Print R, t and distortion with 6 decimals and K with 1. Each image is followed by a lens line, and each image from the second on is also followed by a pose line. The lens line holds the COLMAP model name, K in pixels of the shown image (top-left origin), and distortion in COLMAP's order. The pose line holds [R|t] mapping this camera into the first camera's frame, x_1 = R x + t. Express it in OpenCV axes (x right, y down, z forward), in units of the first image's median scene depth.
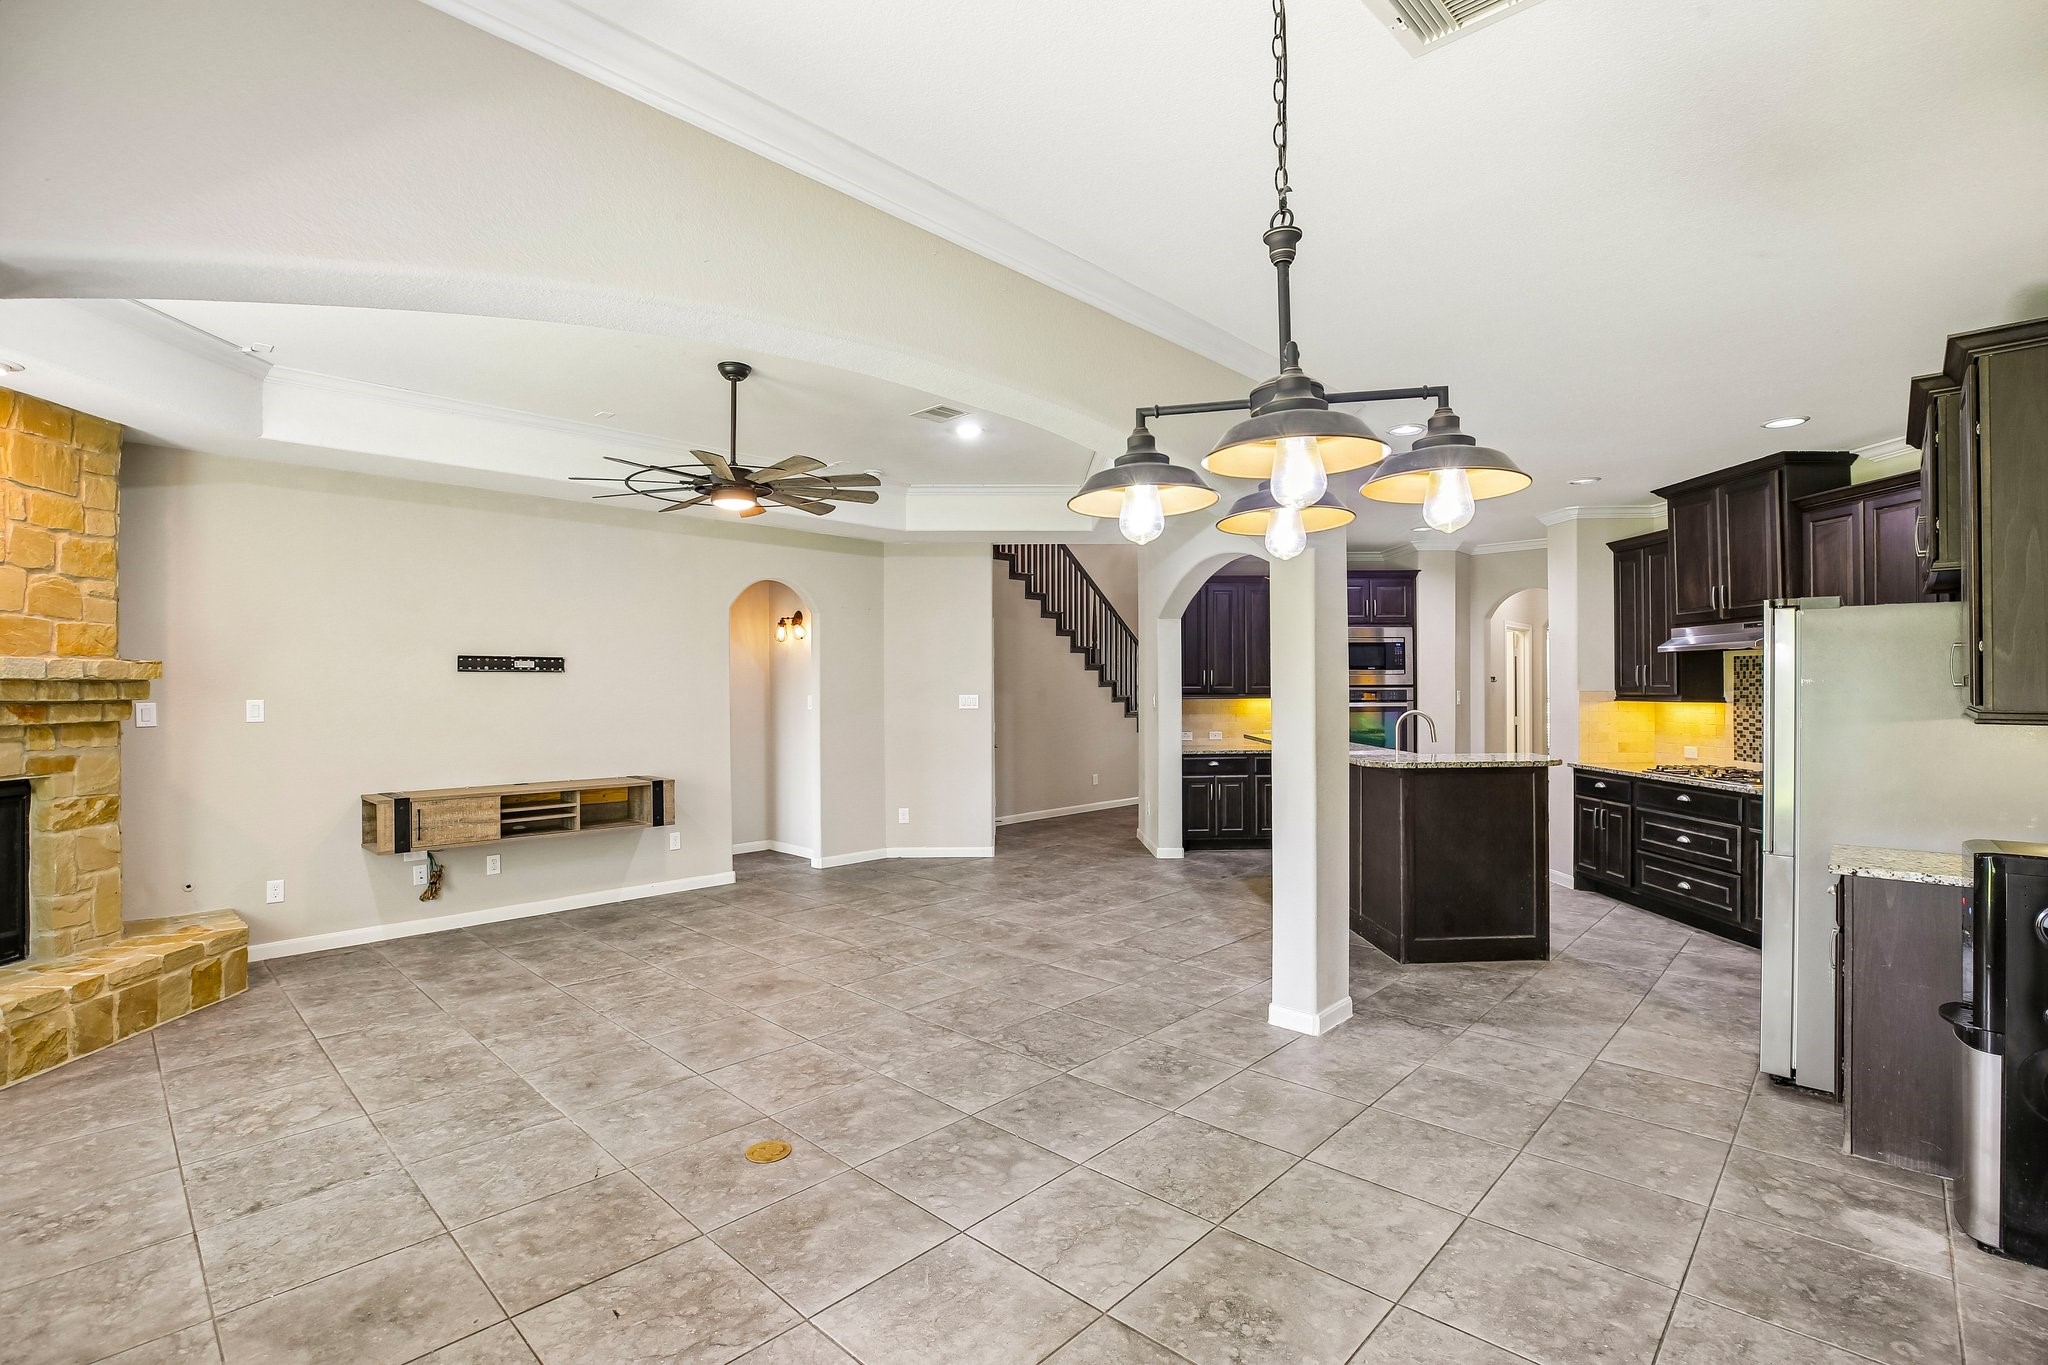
lens RADIAL K [[931.8, 0, 1023.0], [0, 931.8, 687.5], [0, 0, 1]] dist [-0.024446, 0.000543]
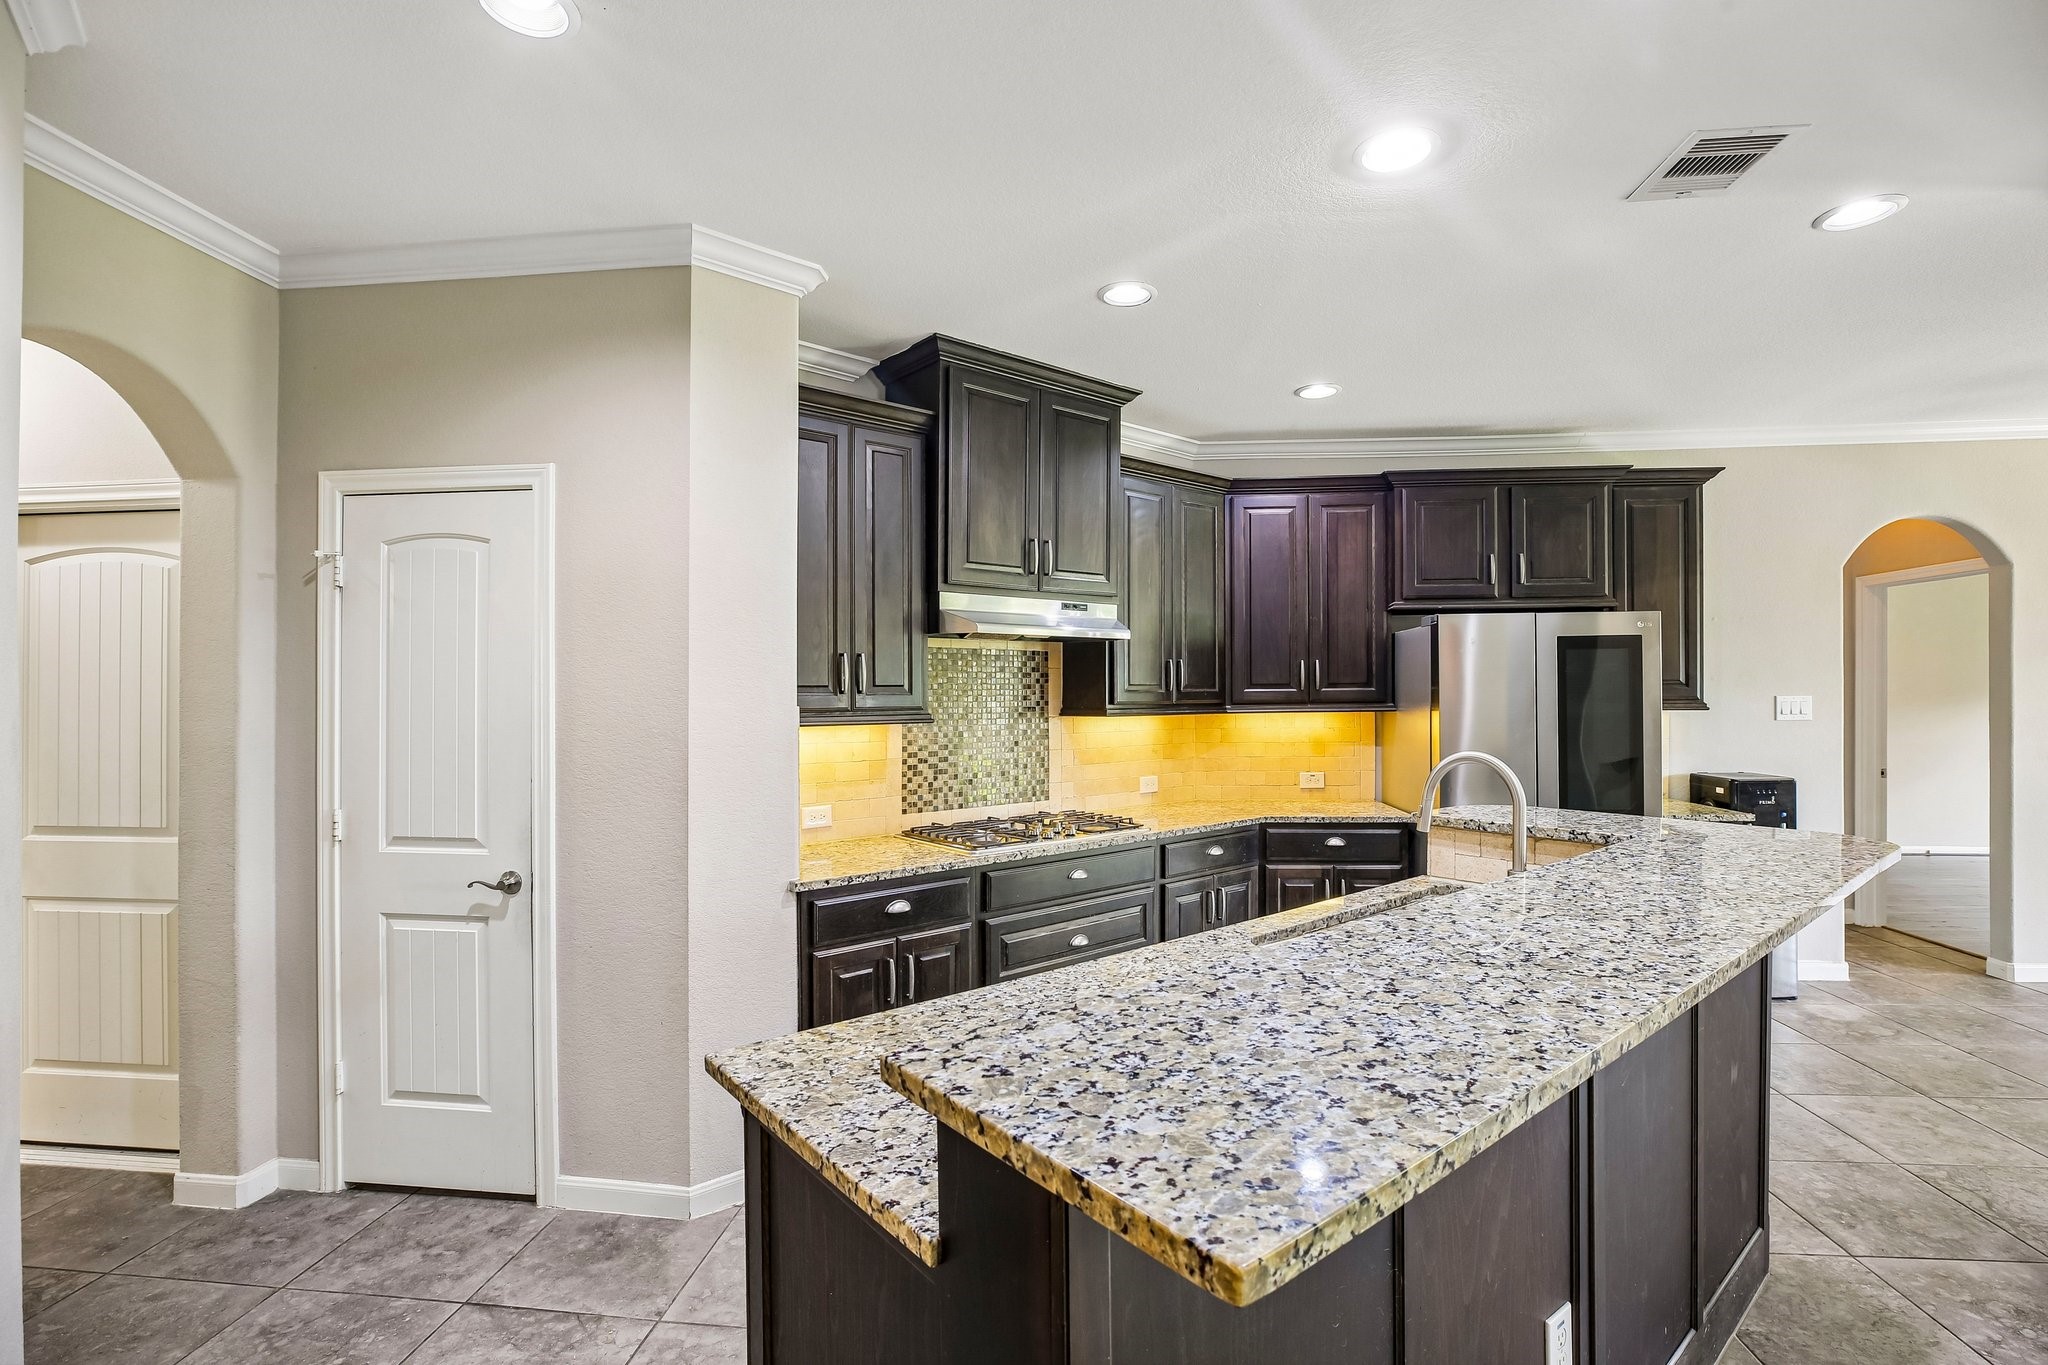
lens RADIAL K [[931.8, 0, 1023.0], [0, 931.8, 687.5], [0, 0, 1]] dist [-0.024446, 0.000543]
pose [[-0.623613, 0.008659, 0.781685, 0.230355], [0.007202, 0.999960, -0.005330, -0.002167], [-0.781700, 0.002306, -0.623650, 1.295154]]
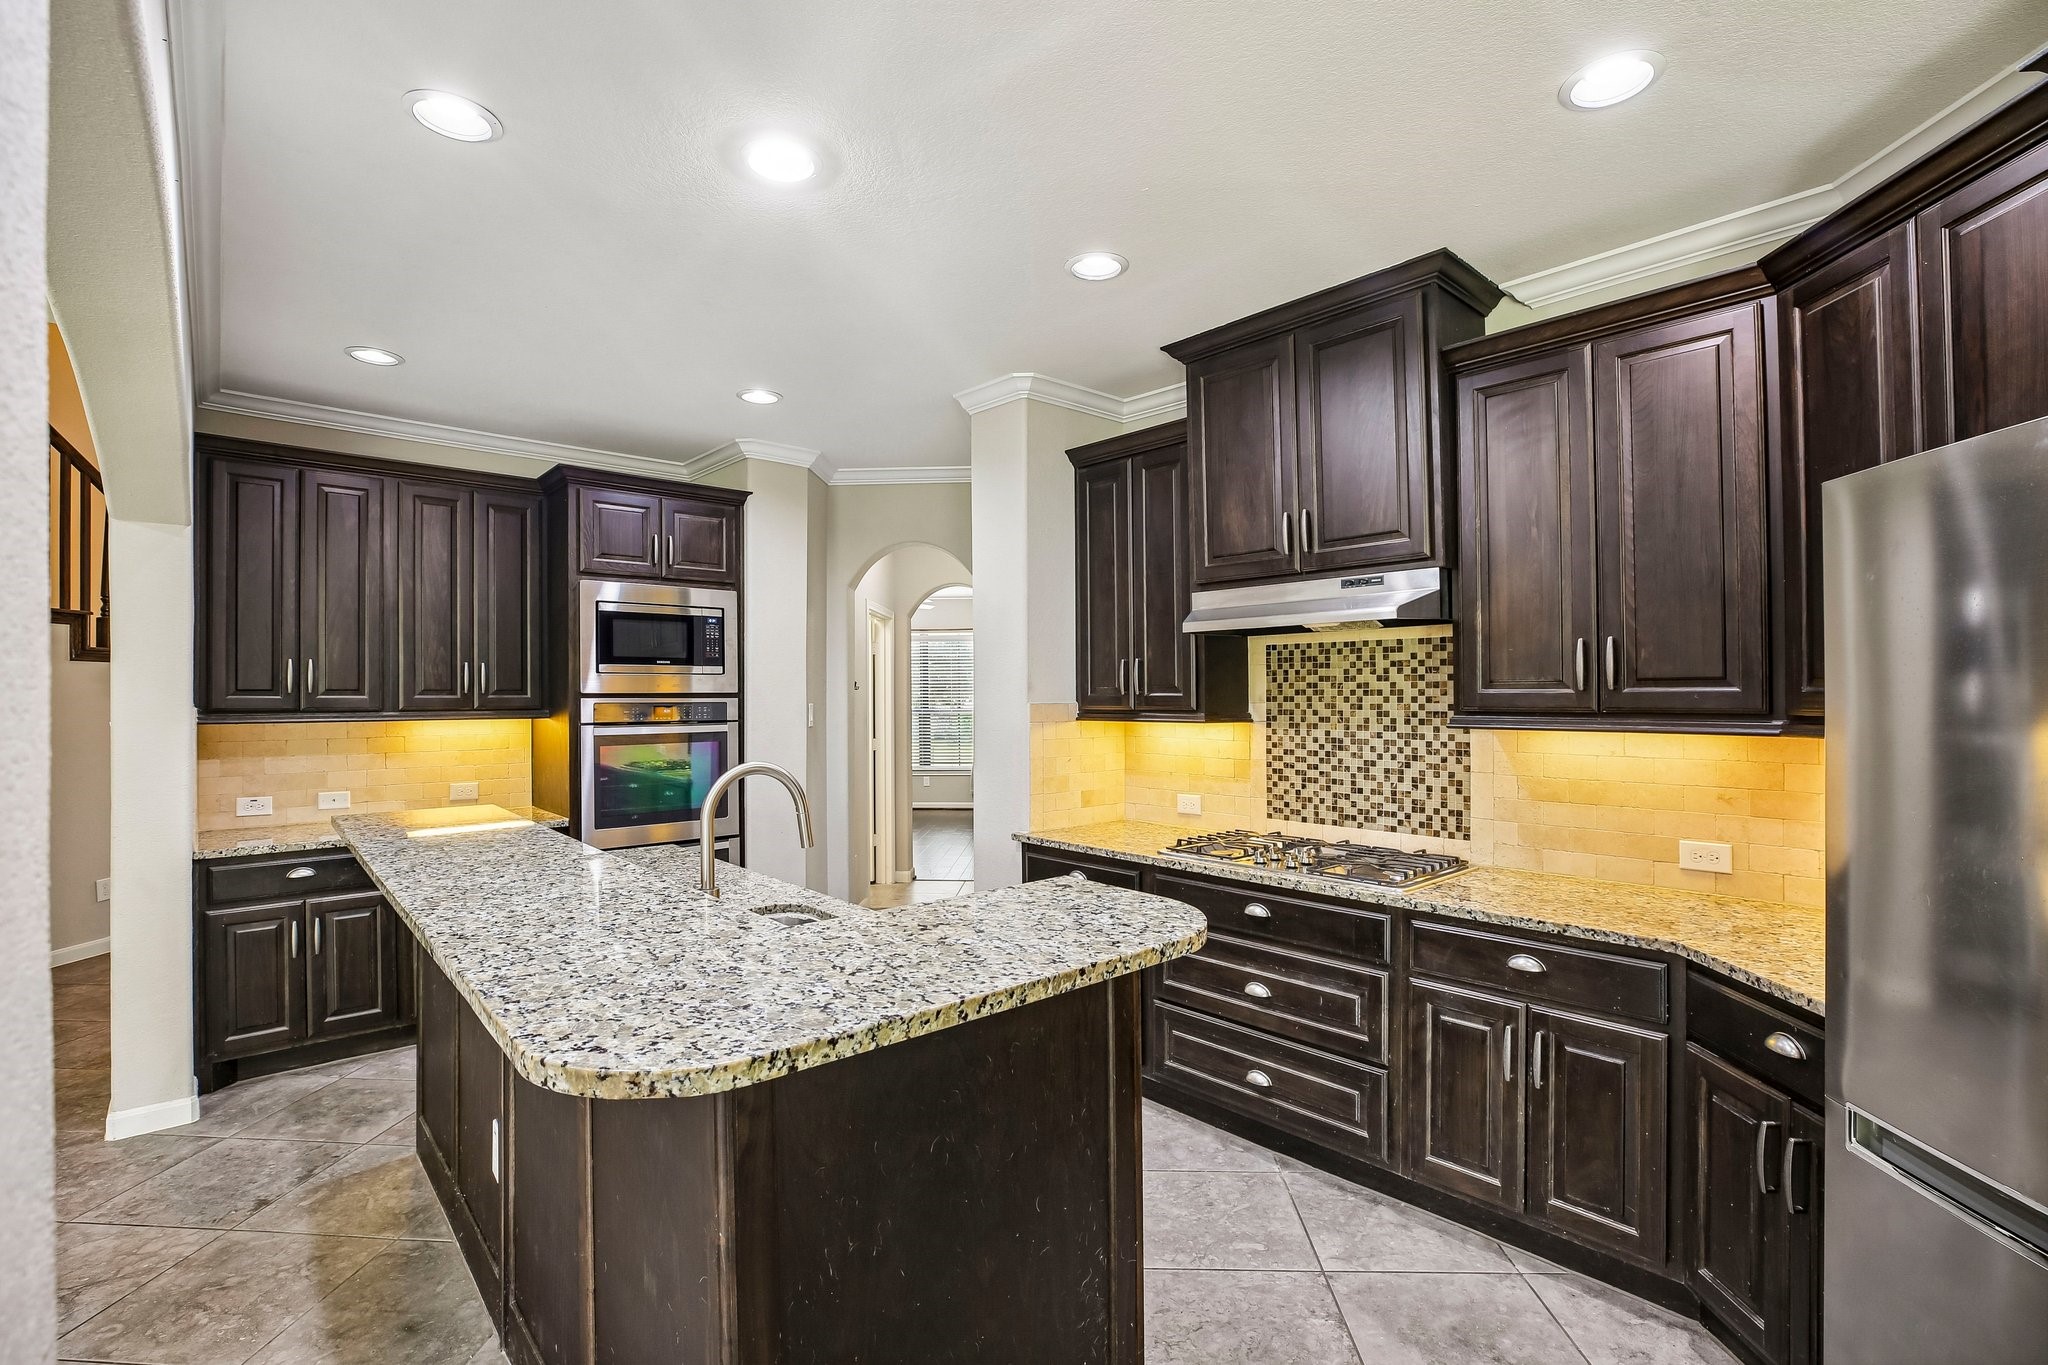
lens RADIAL K [[988.3, 0, 1024.0], [0, 988.3, 682.5], [0, 0, 1]] dist [-0.022920, 0.000204]
pose [[0.767847, 0.010776, 0.640543, 0.235428], [0.000717, 0.999843, -0.017680, 0.001770], [-0.640633, 0.014035, 0.767719, 0.593716]]
